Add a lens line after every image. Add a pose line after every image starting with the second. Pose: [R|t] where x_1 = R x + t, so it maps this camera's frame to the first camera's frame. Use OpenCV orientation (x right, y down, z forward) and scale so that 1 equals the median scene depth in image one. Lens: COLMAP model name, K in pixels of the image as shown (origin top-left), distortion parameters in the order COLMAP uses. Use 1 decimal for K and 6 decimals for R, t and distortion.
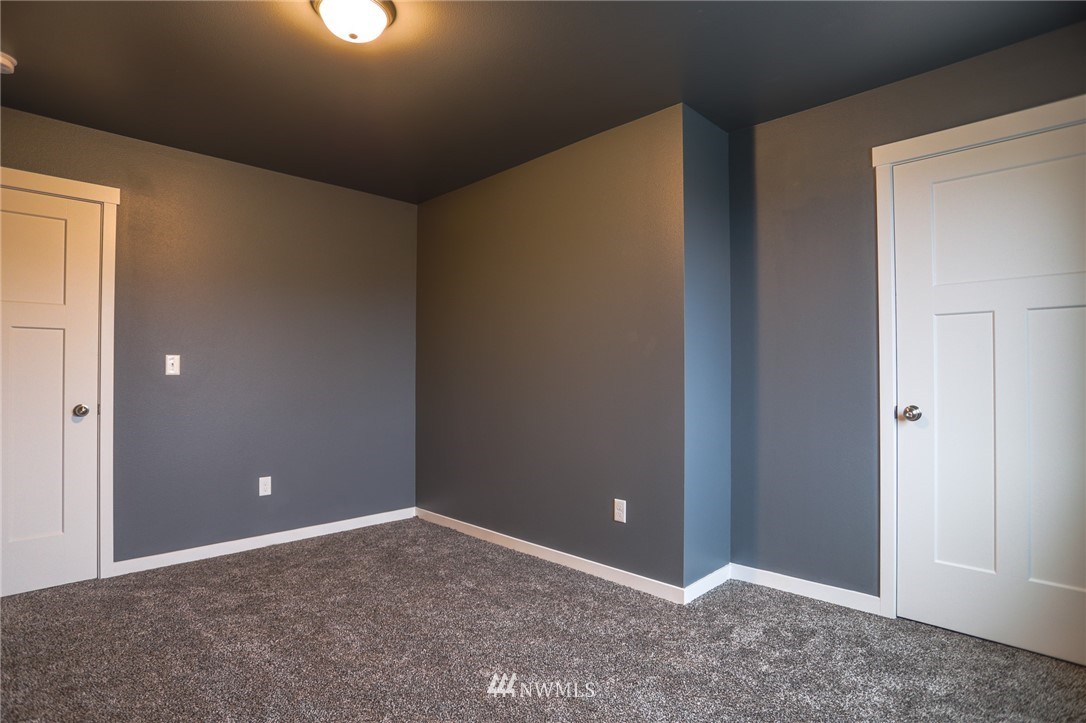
lens RADIAL K [[550.0, 0, 543.0], [0, 550.0, 361.5], [0, 0, 1]] dist [-0.058439, 0.026734]
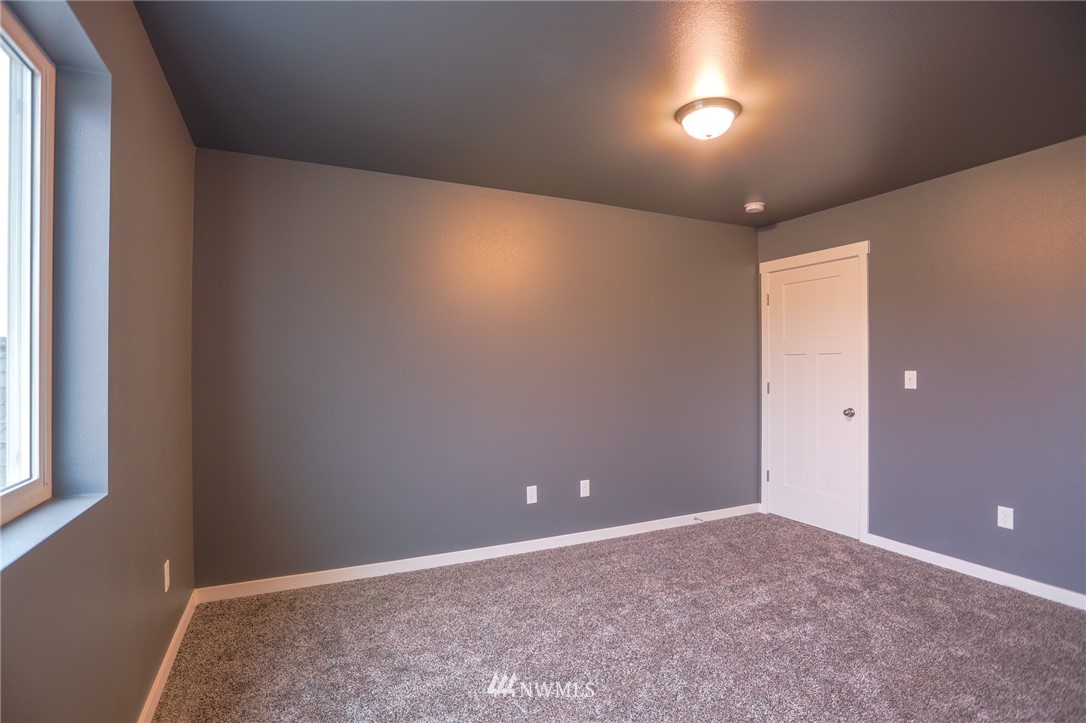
lens RADIAL K [[550.0, 0, 543.0], [0, 550.0, 361.5], [0, 0, 1]] dist [-0.058439, 0.026734]
pose [[-0.345135, -0.004994, -0.938540, 0.694724], [0.027038, 0.999518, -0.015262, -0.038796], [0.938163, -0.030644, -0.344834, 0.735609]]
